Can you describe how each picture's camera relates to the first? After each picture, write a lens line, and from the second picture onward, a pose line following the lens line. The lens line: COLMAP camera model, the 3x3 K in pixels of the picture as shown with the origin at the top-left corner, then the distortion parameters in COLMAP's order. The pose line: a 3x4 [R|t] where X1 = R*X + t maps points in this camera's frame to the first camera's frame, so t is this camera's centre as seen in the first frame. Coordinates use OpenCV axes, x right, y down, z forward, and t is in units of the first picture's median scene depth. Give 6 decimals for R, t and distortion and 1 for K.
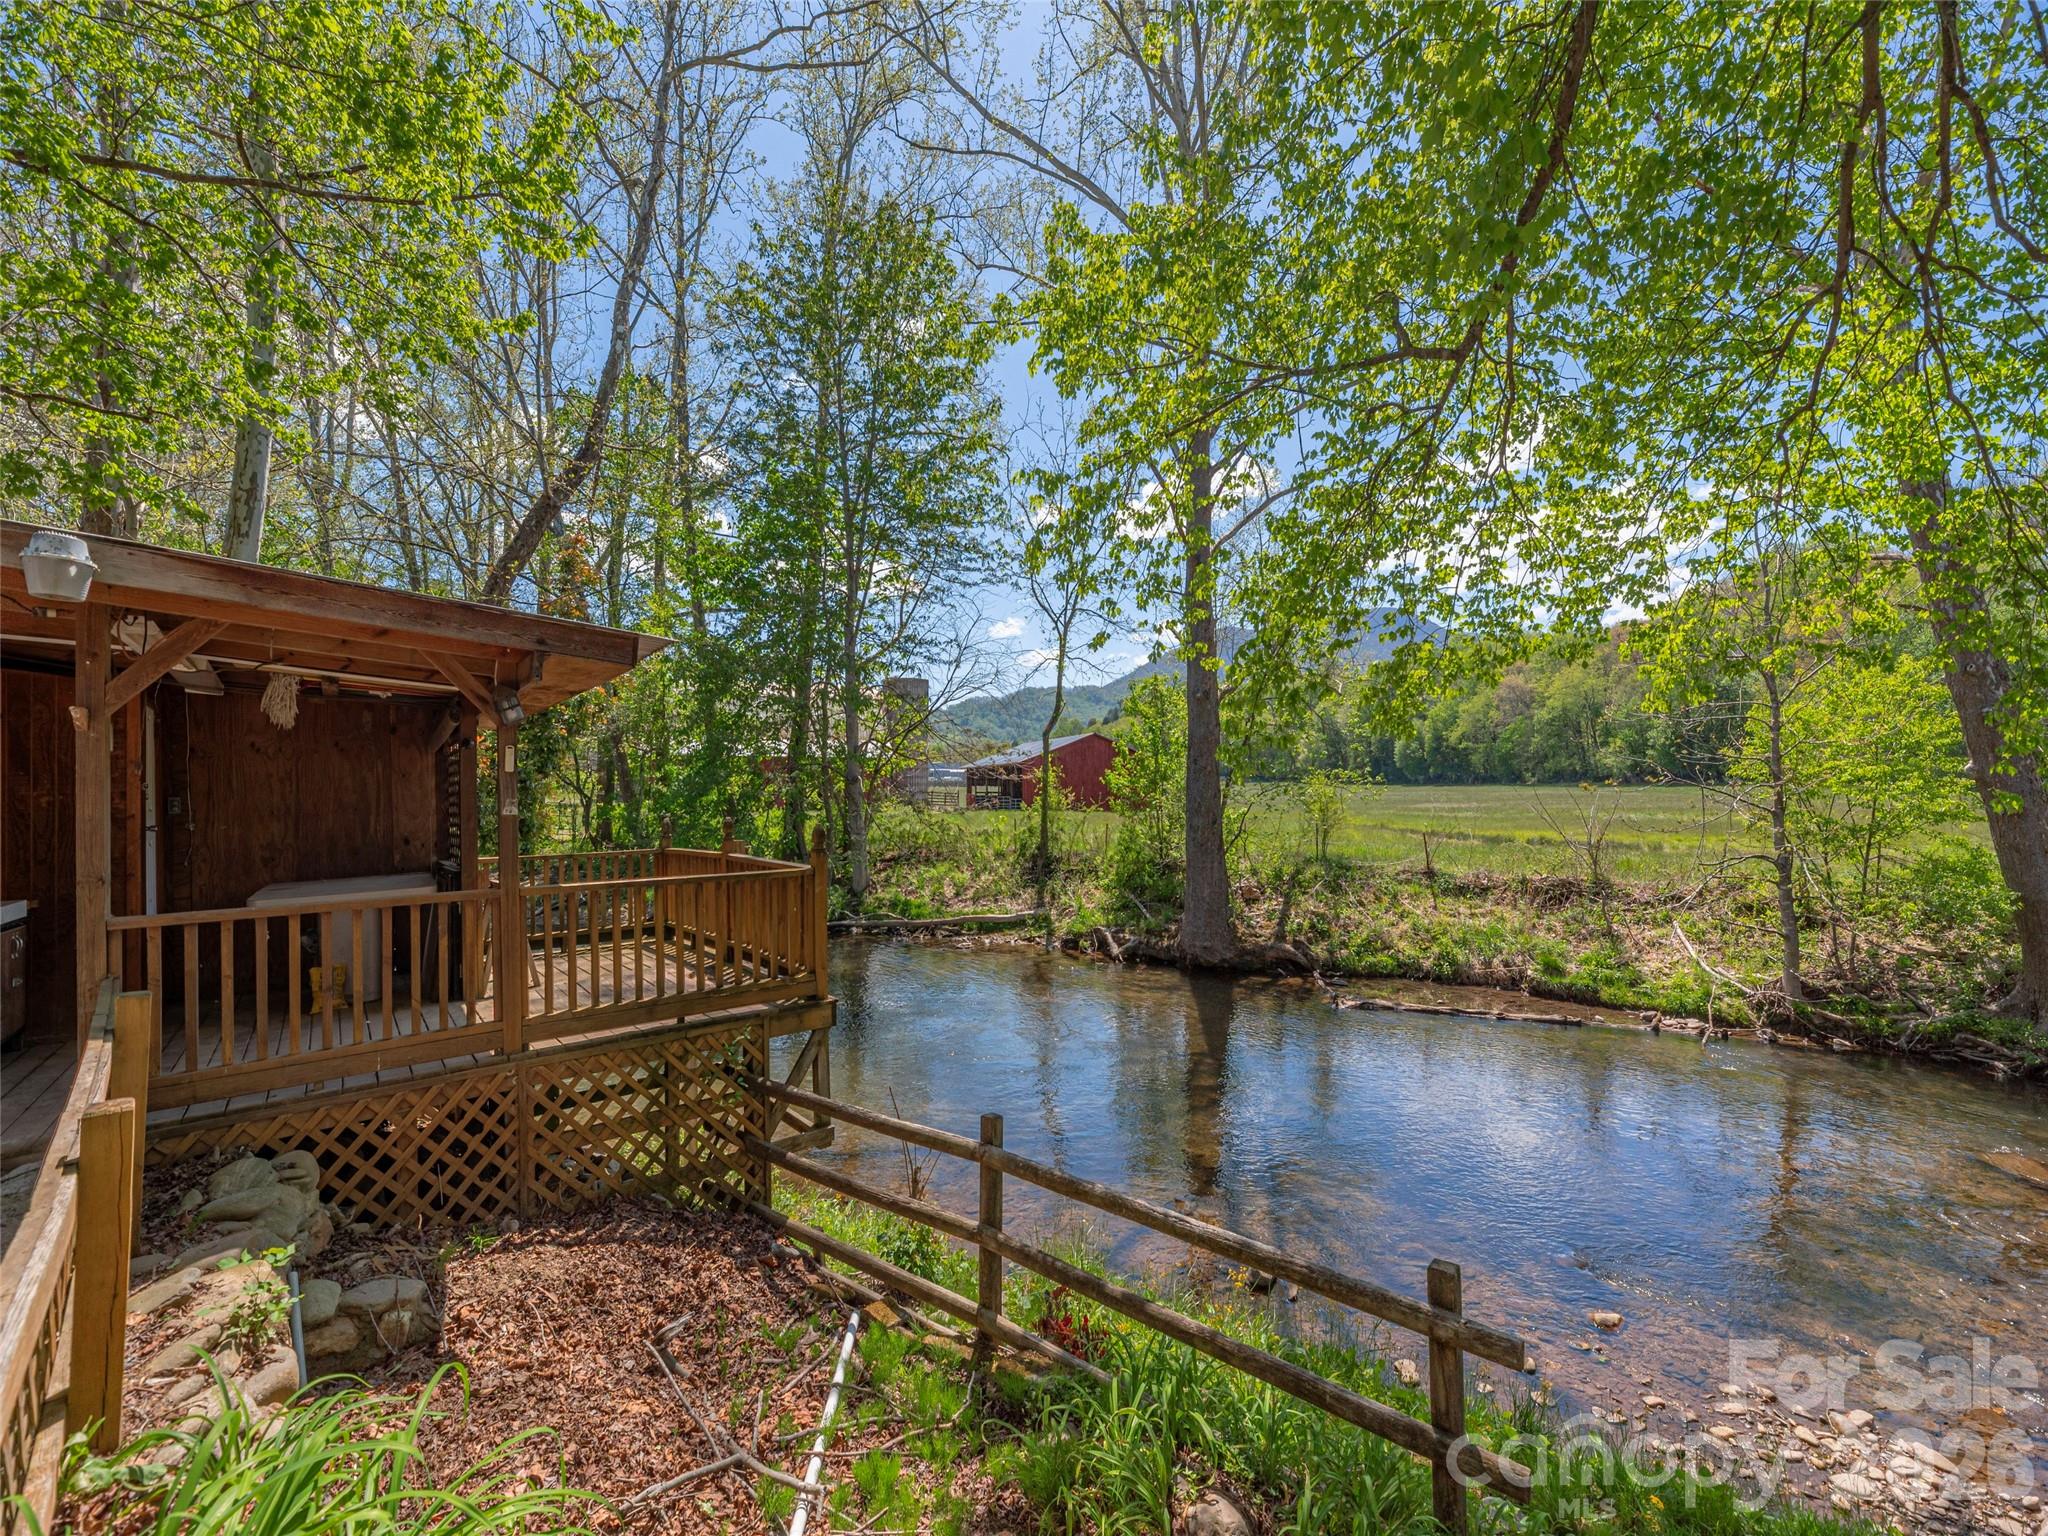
lens RADIAL K [[856.9, 0, 999.3], [0, 856.9, 800.2], [0, 0, 1]] dist [-0.006470, 0.001007]
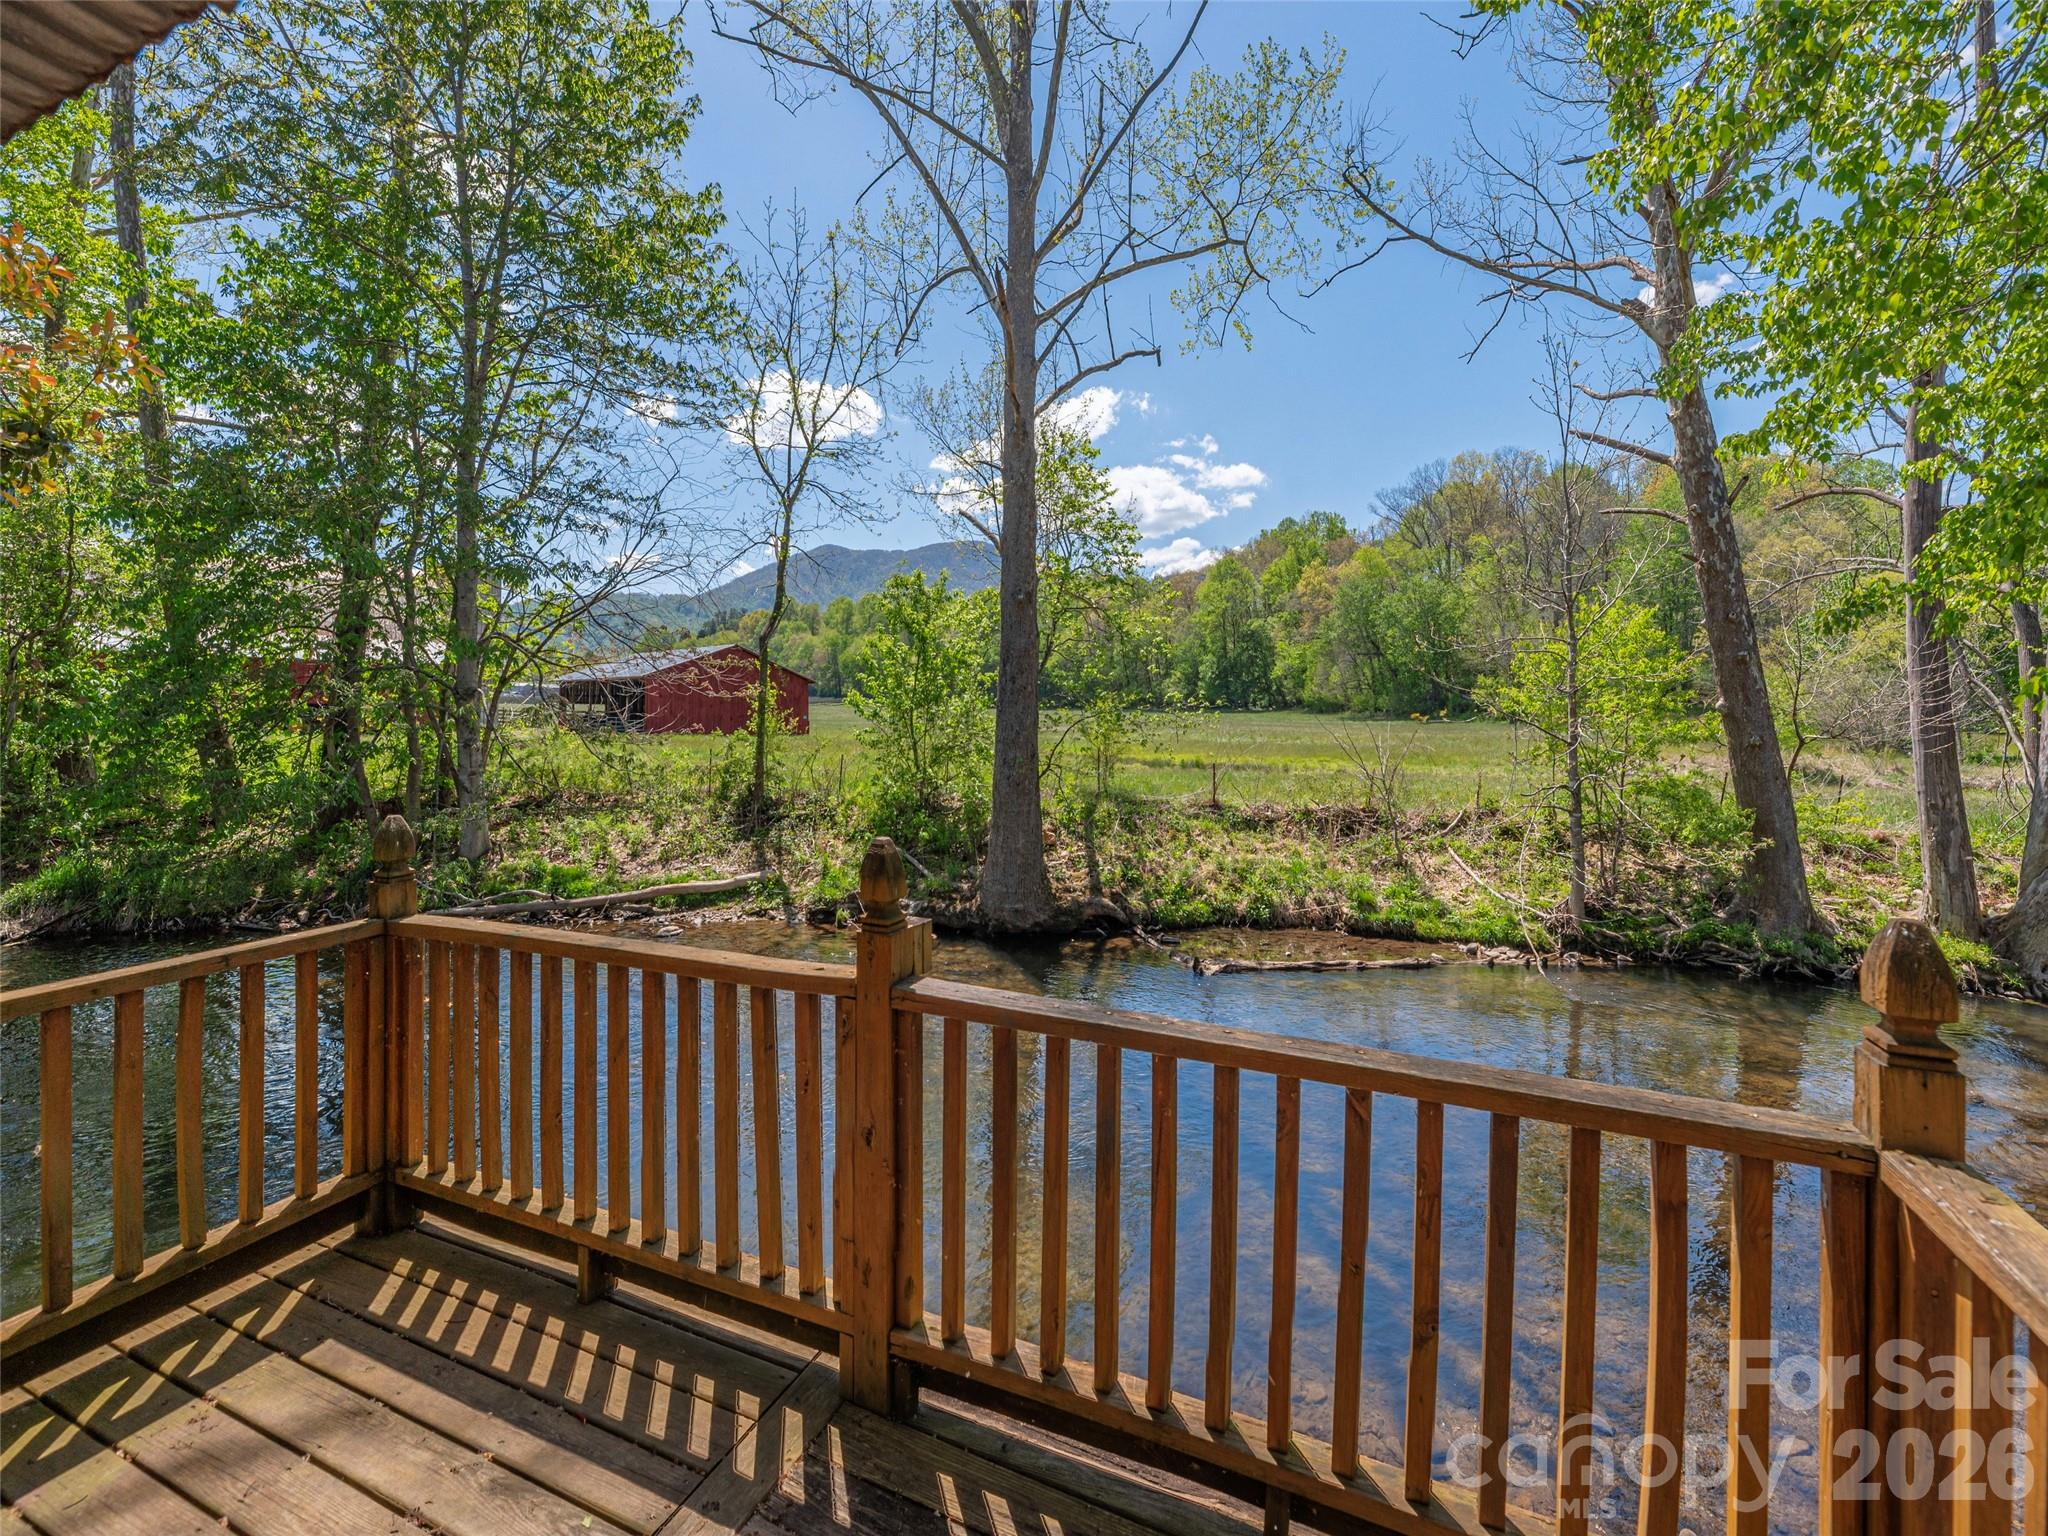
lens RADIAL K [[856.9, 0, 1009.8], [0, 856.9, 723.6], [0, 0, 1]] dist [-0.006470, 0.001007]
pose [[0.885572, 0.004171, 0.464484, -0.147342], [-0.005963, 0.999979, 0.002388, -0.007094], [-0.464464, -0.004885, 0.885578, 0.299538]]
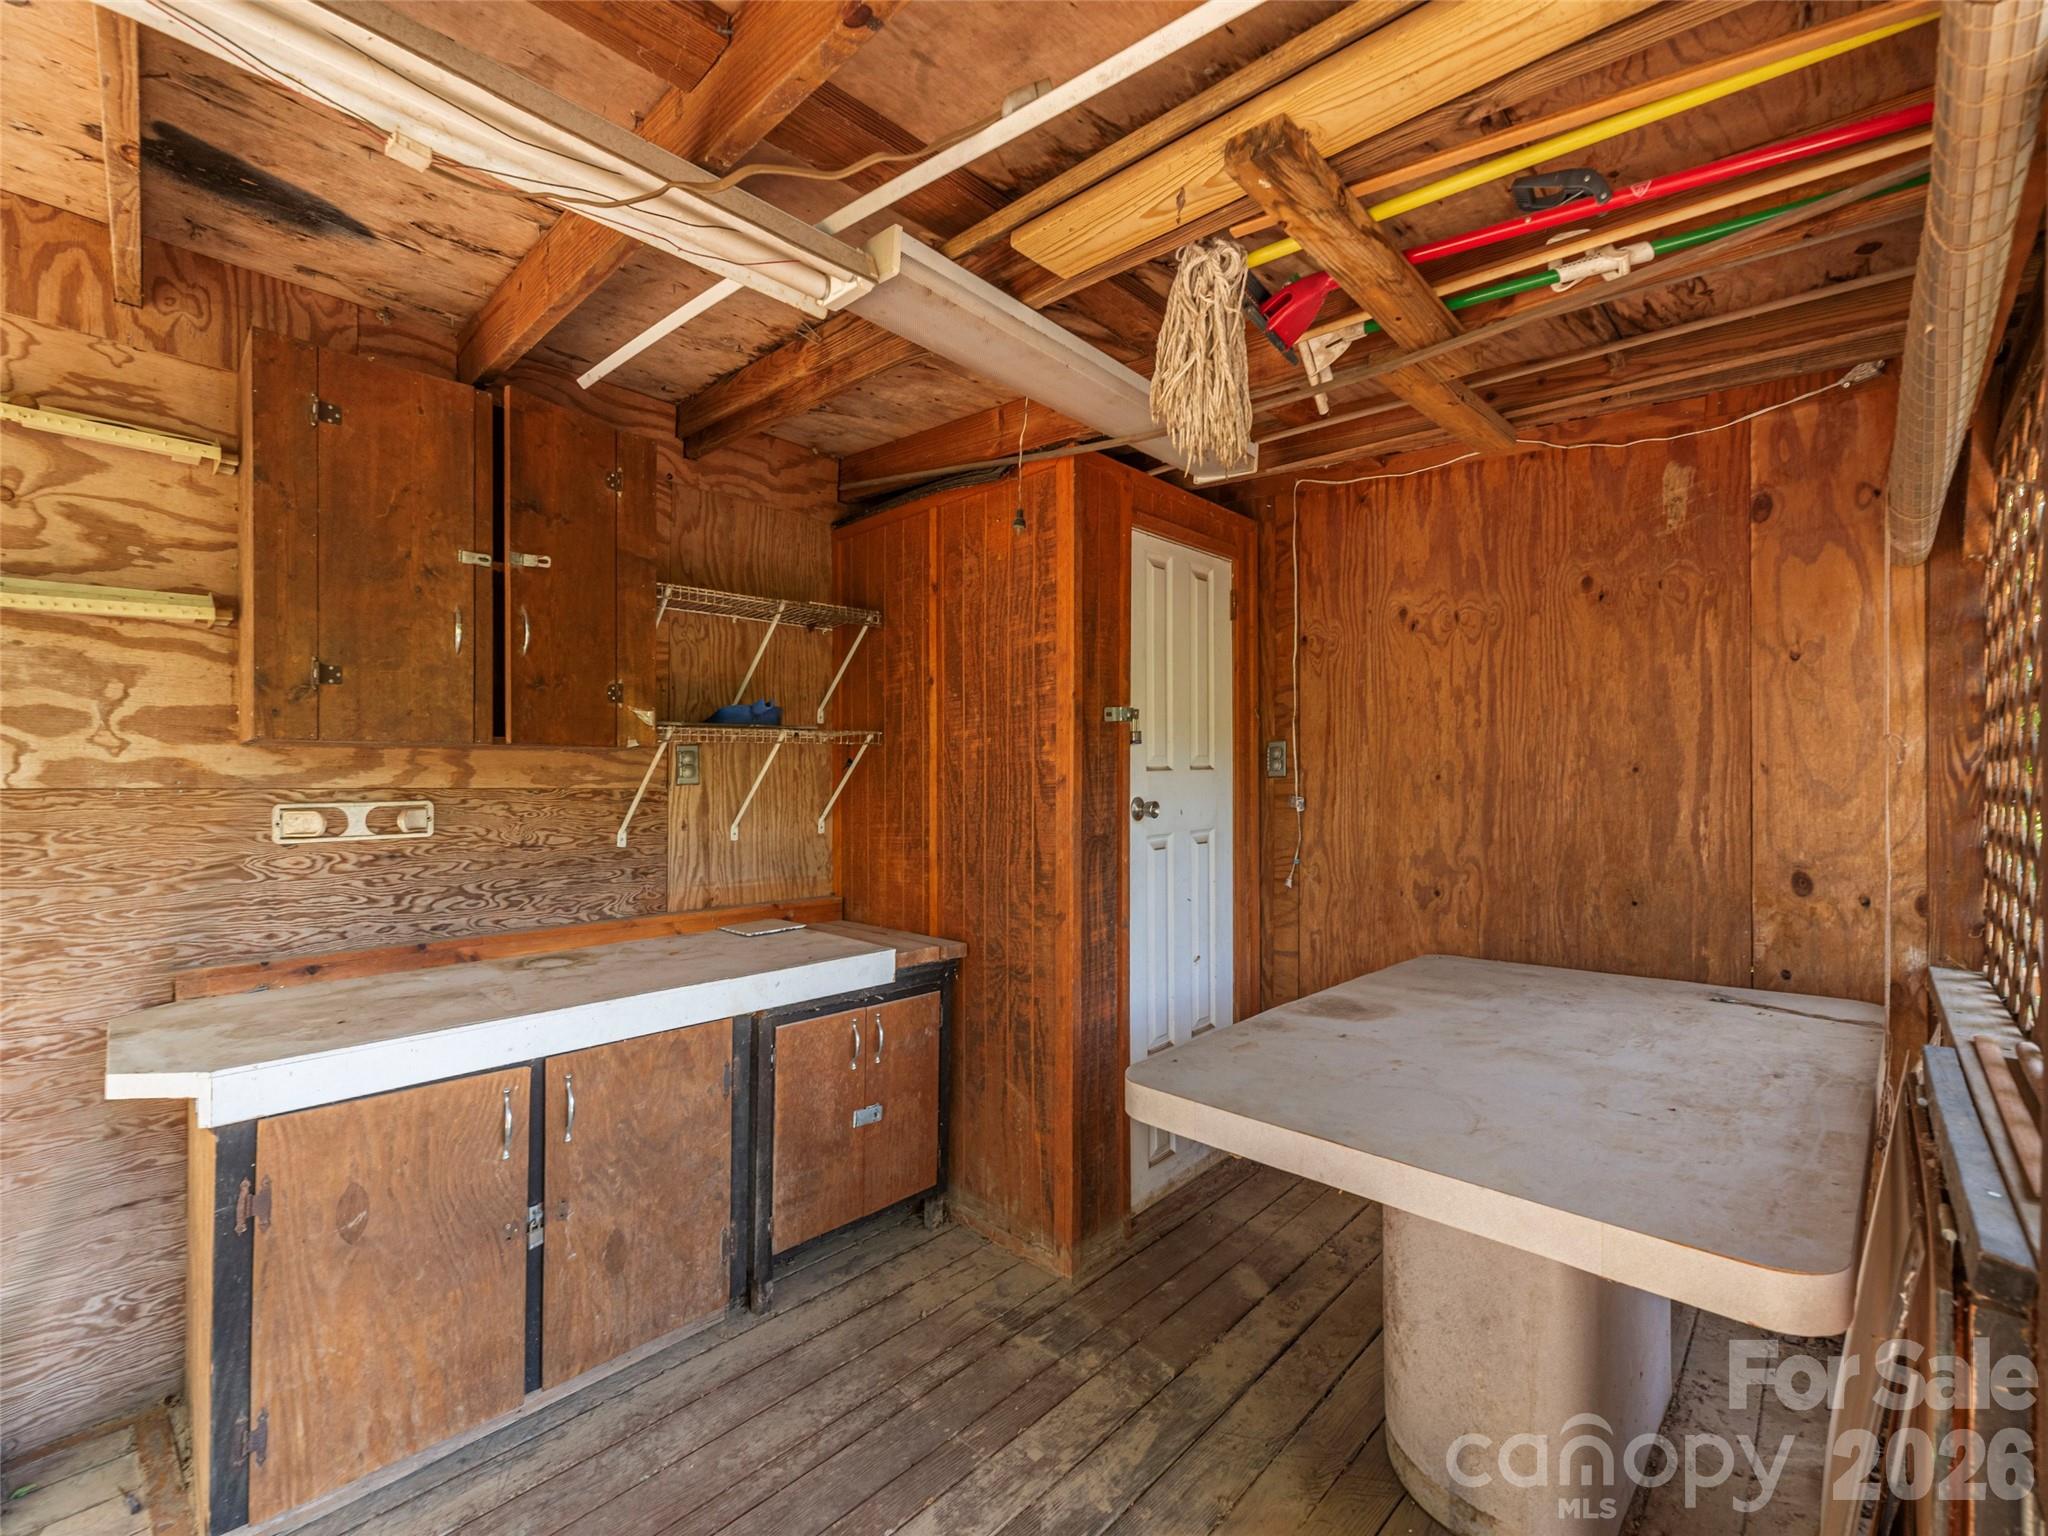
lens RADIAL K [[856.9, 0, 1068.6], [0, 856.9, 762.2], [0, 0, 1]] dist [-0.006470, 0.001007]
pose [[0.151239, -0.000397, -0.988497, -0.171921], [0.001378, 0.999999, -0.000191, 0.002711], [0.988496, -0.001333, 0.151239, 0.273829]]
